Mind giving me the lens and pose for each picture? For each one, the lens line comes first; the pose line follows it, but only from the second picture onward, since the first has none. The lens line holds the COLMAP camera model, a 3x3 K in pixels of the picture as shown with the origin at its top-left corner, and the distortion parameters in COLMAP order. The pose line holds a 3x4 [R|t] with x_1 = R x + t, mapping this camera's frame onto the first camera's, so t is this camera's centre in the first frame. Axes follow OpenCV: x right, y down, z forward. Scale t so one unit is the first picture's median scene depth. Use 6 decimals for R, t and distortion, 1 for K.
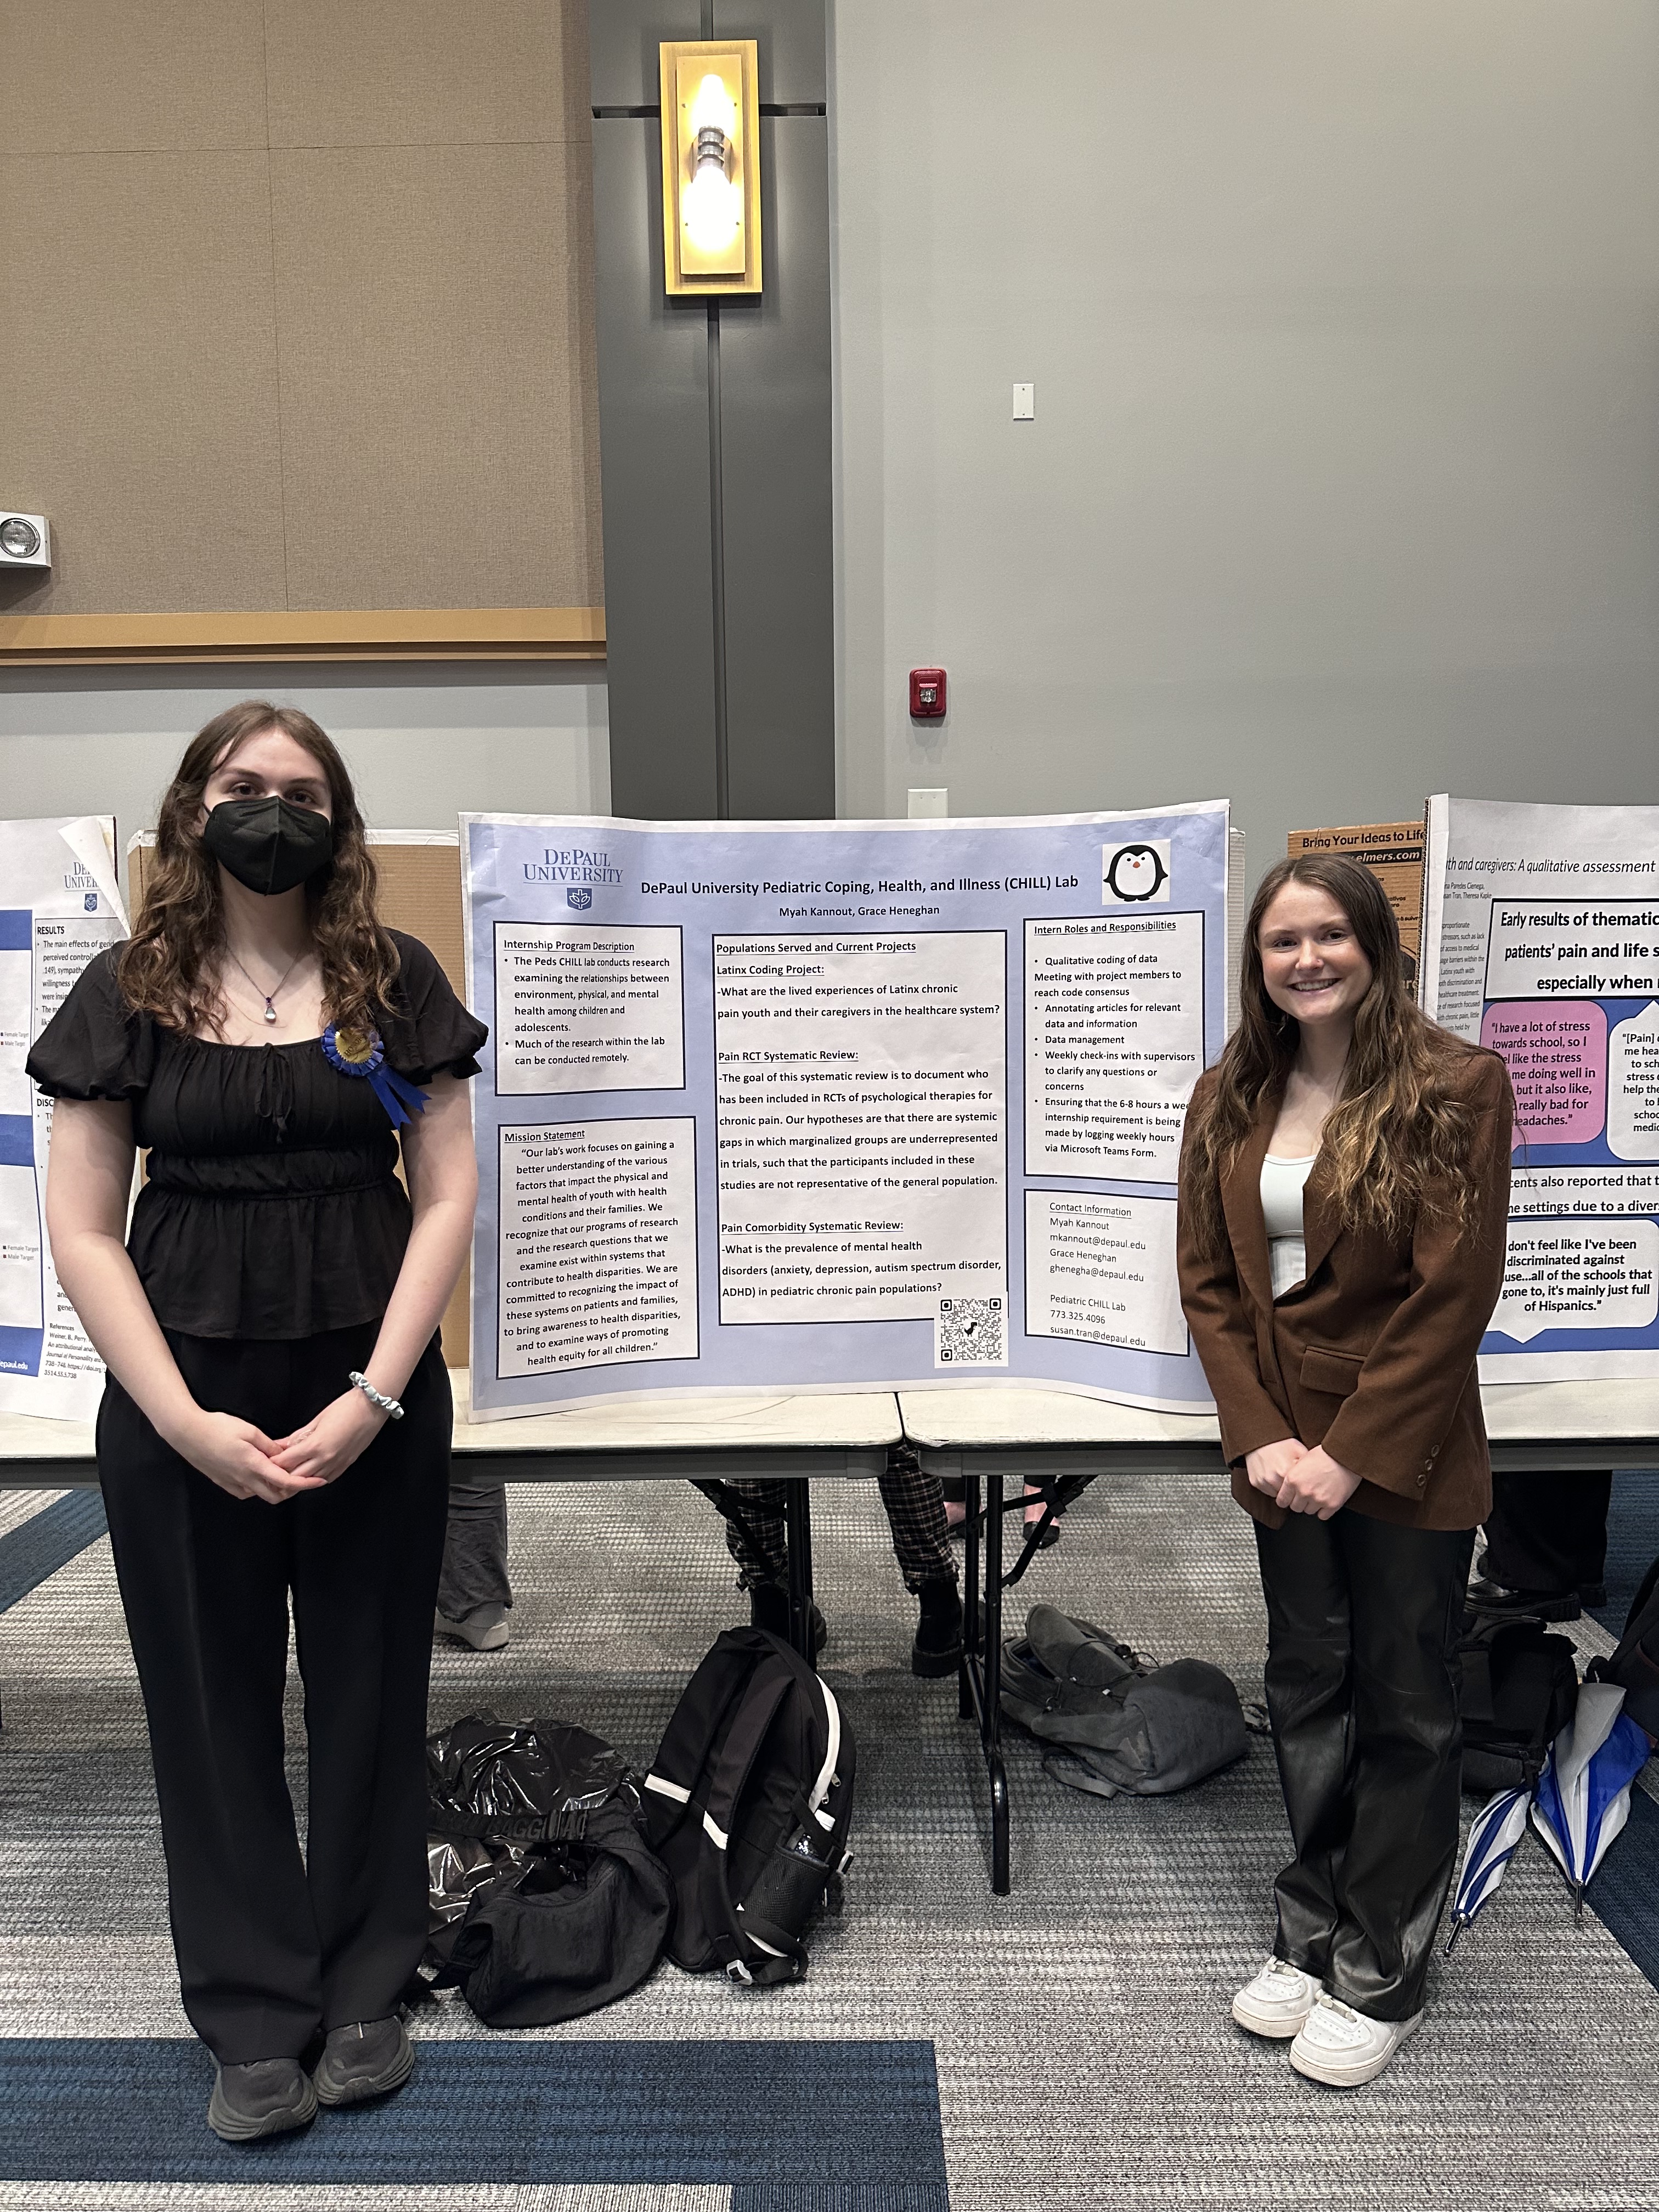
lens RADIAL K [[1546.3, 0, 826.3], [0, 1546.3, 1117.3], [0, 0, 1]] dist [0.013246, -0.021006]
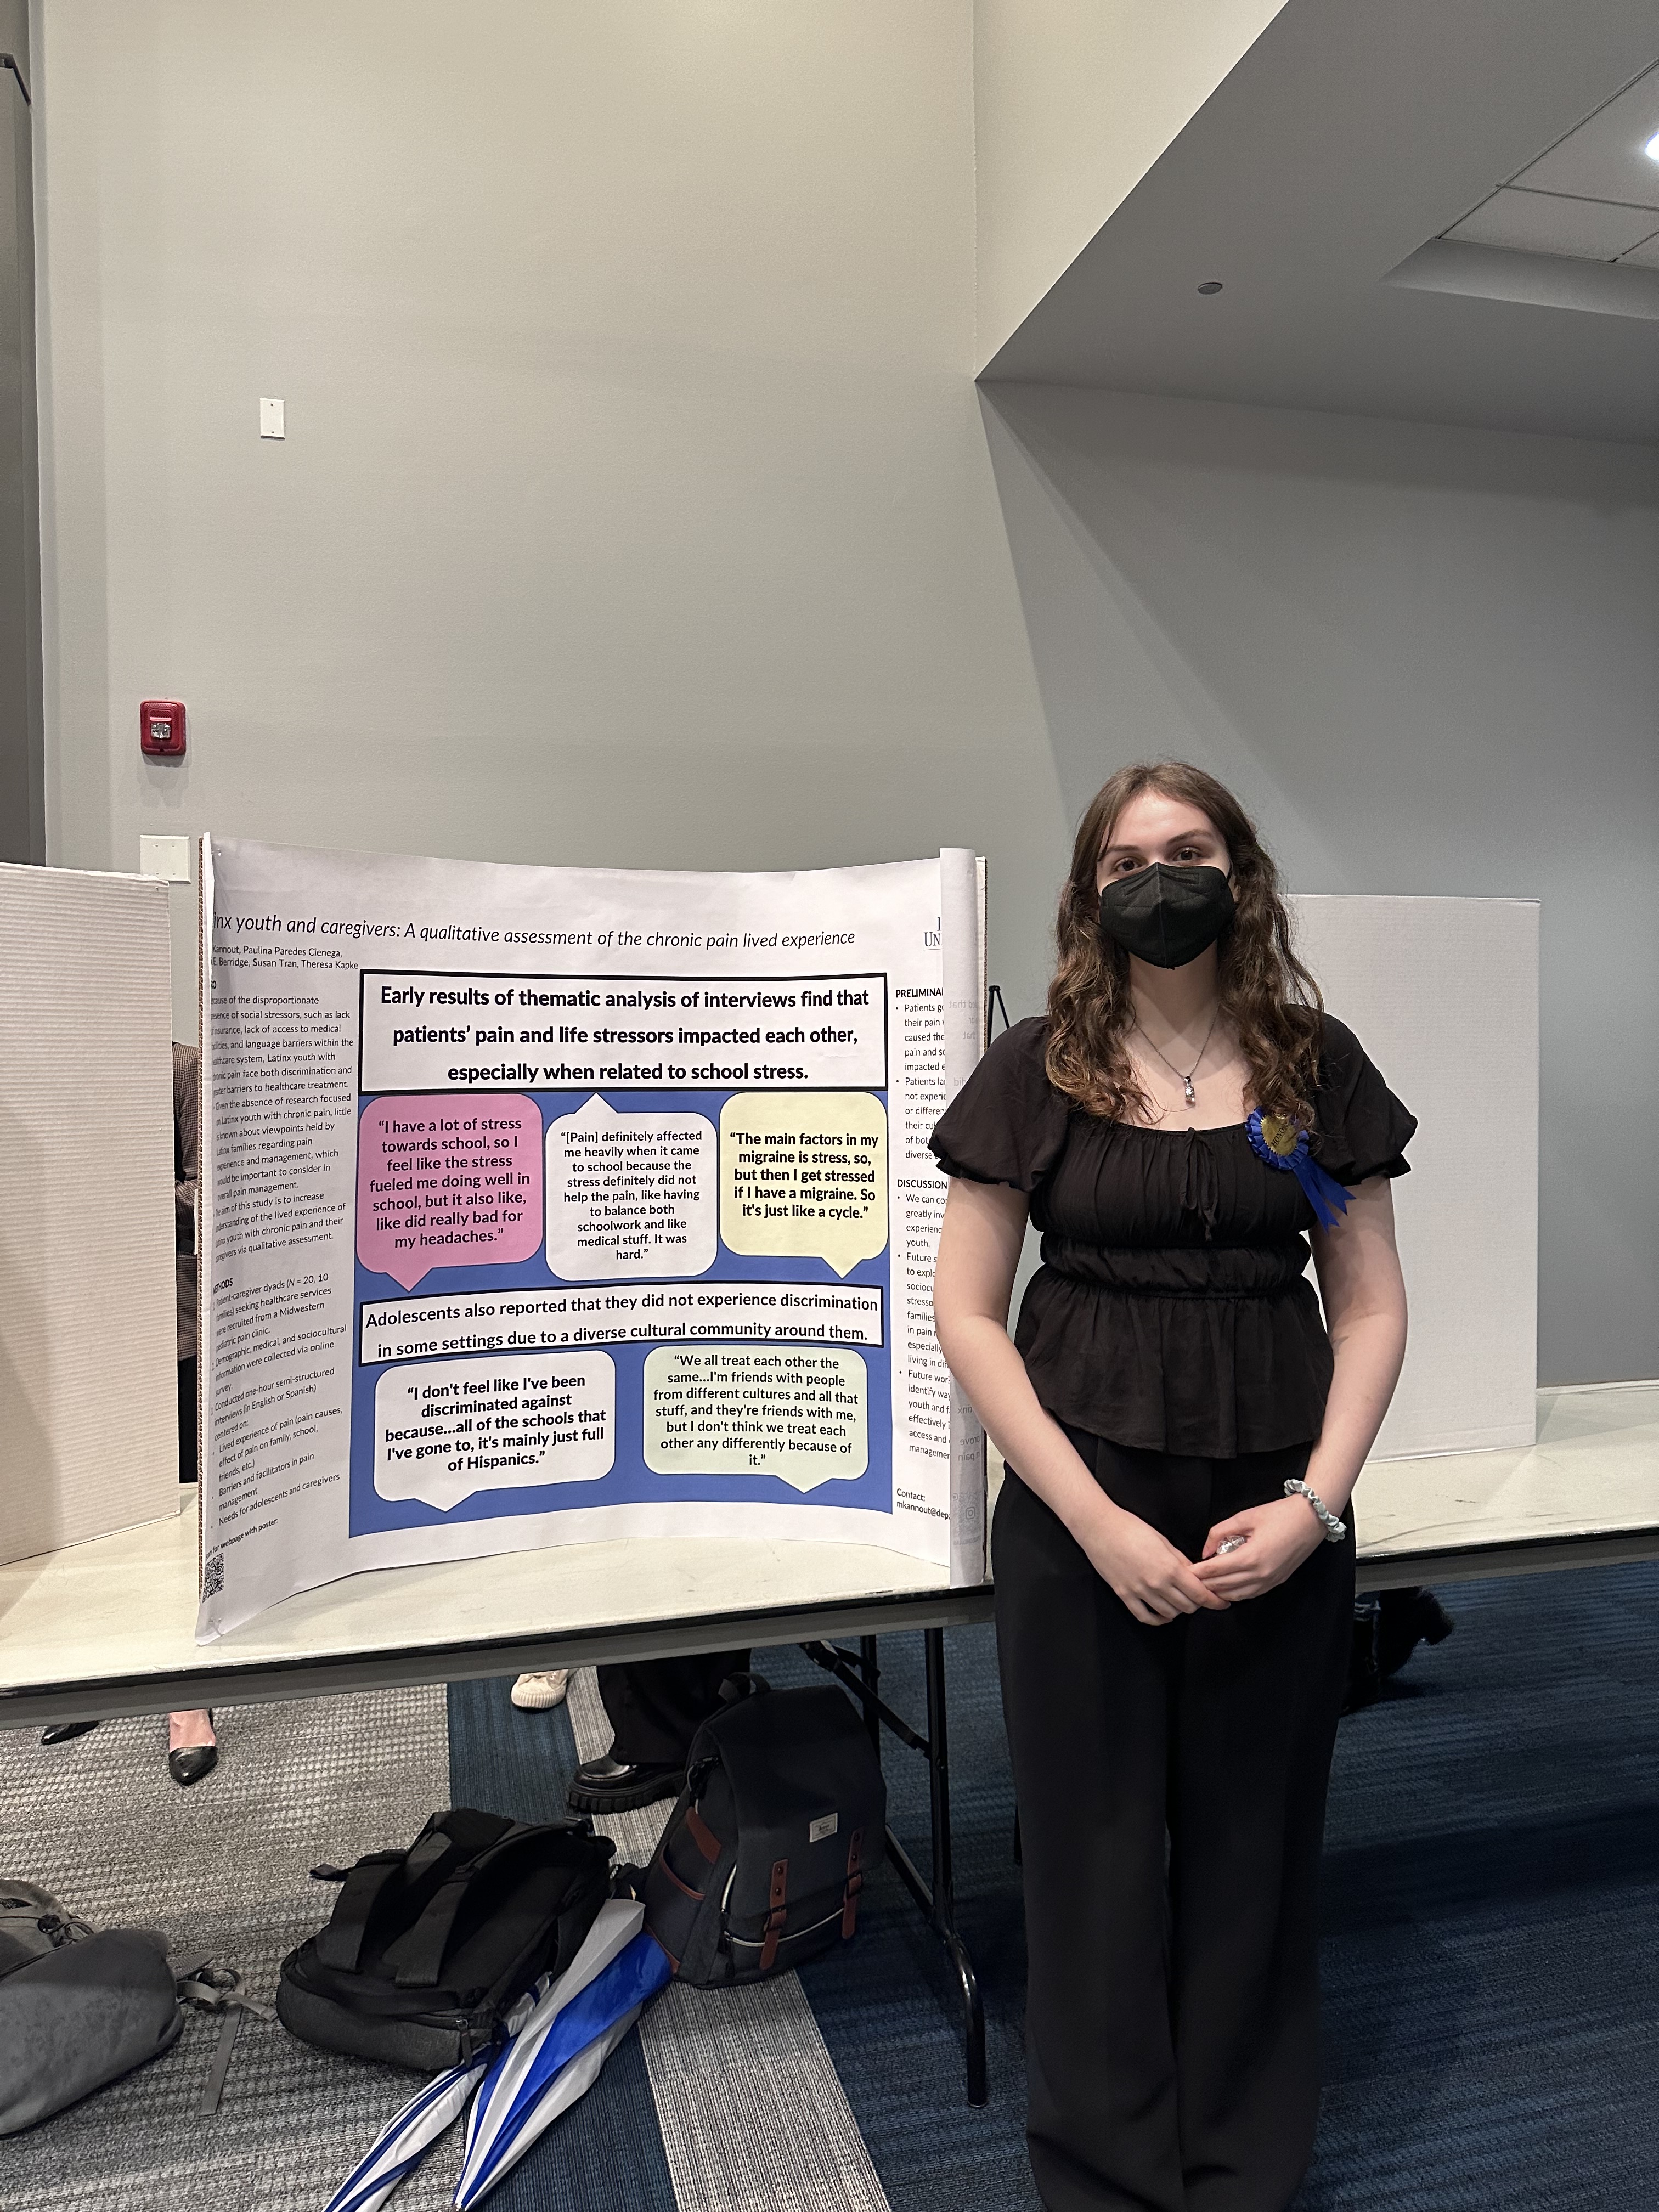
lens RADIAL K [[1546.3, 0, 839.1], [0, 1546.3, 1086.4], [0, 0, 1]] dist [0.013246, -0.021006]
pose [[0.956140, 0.002294, 0.292901, 0.409180], [0.016581, 0.997942, -0.061943, -0.023824], [-0.292440, 0.064083, 0.954134, 0.143862]]
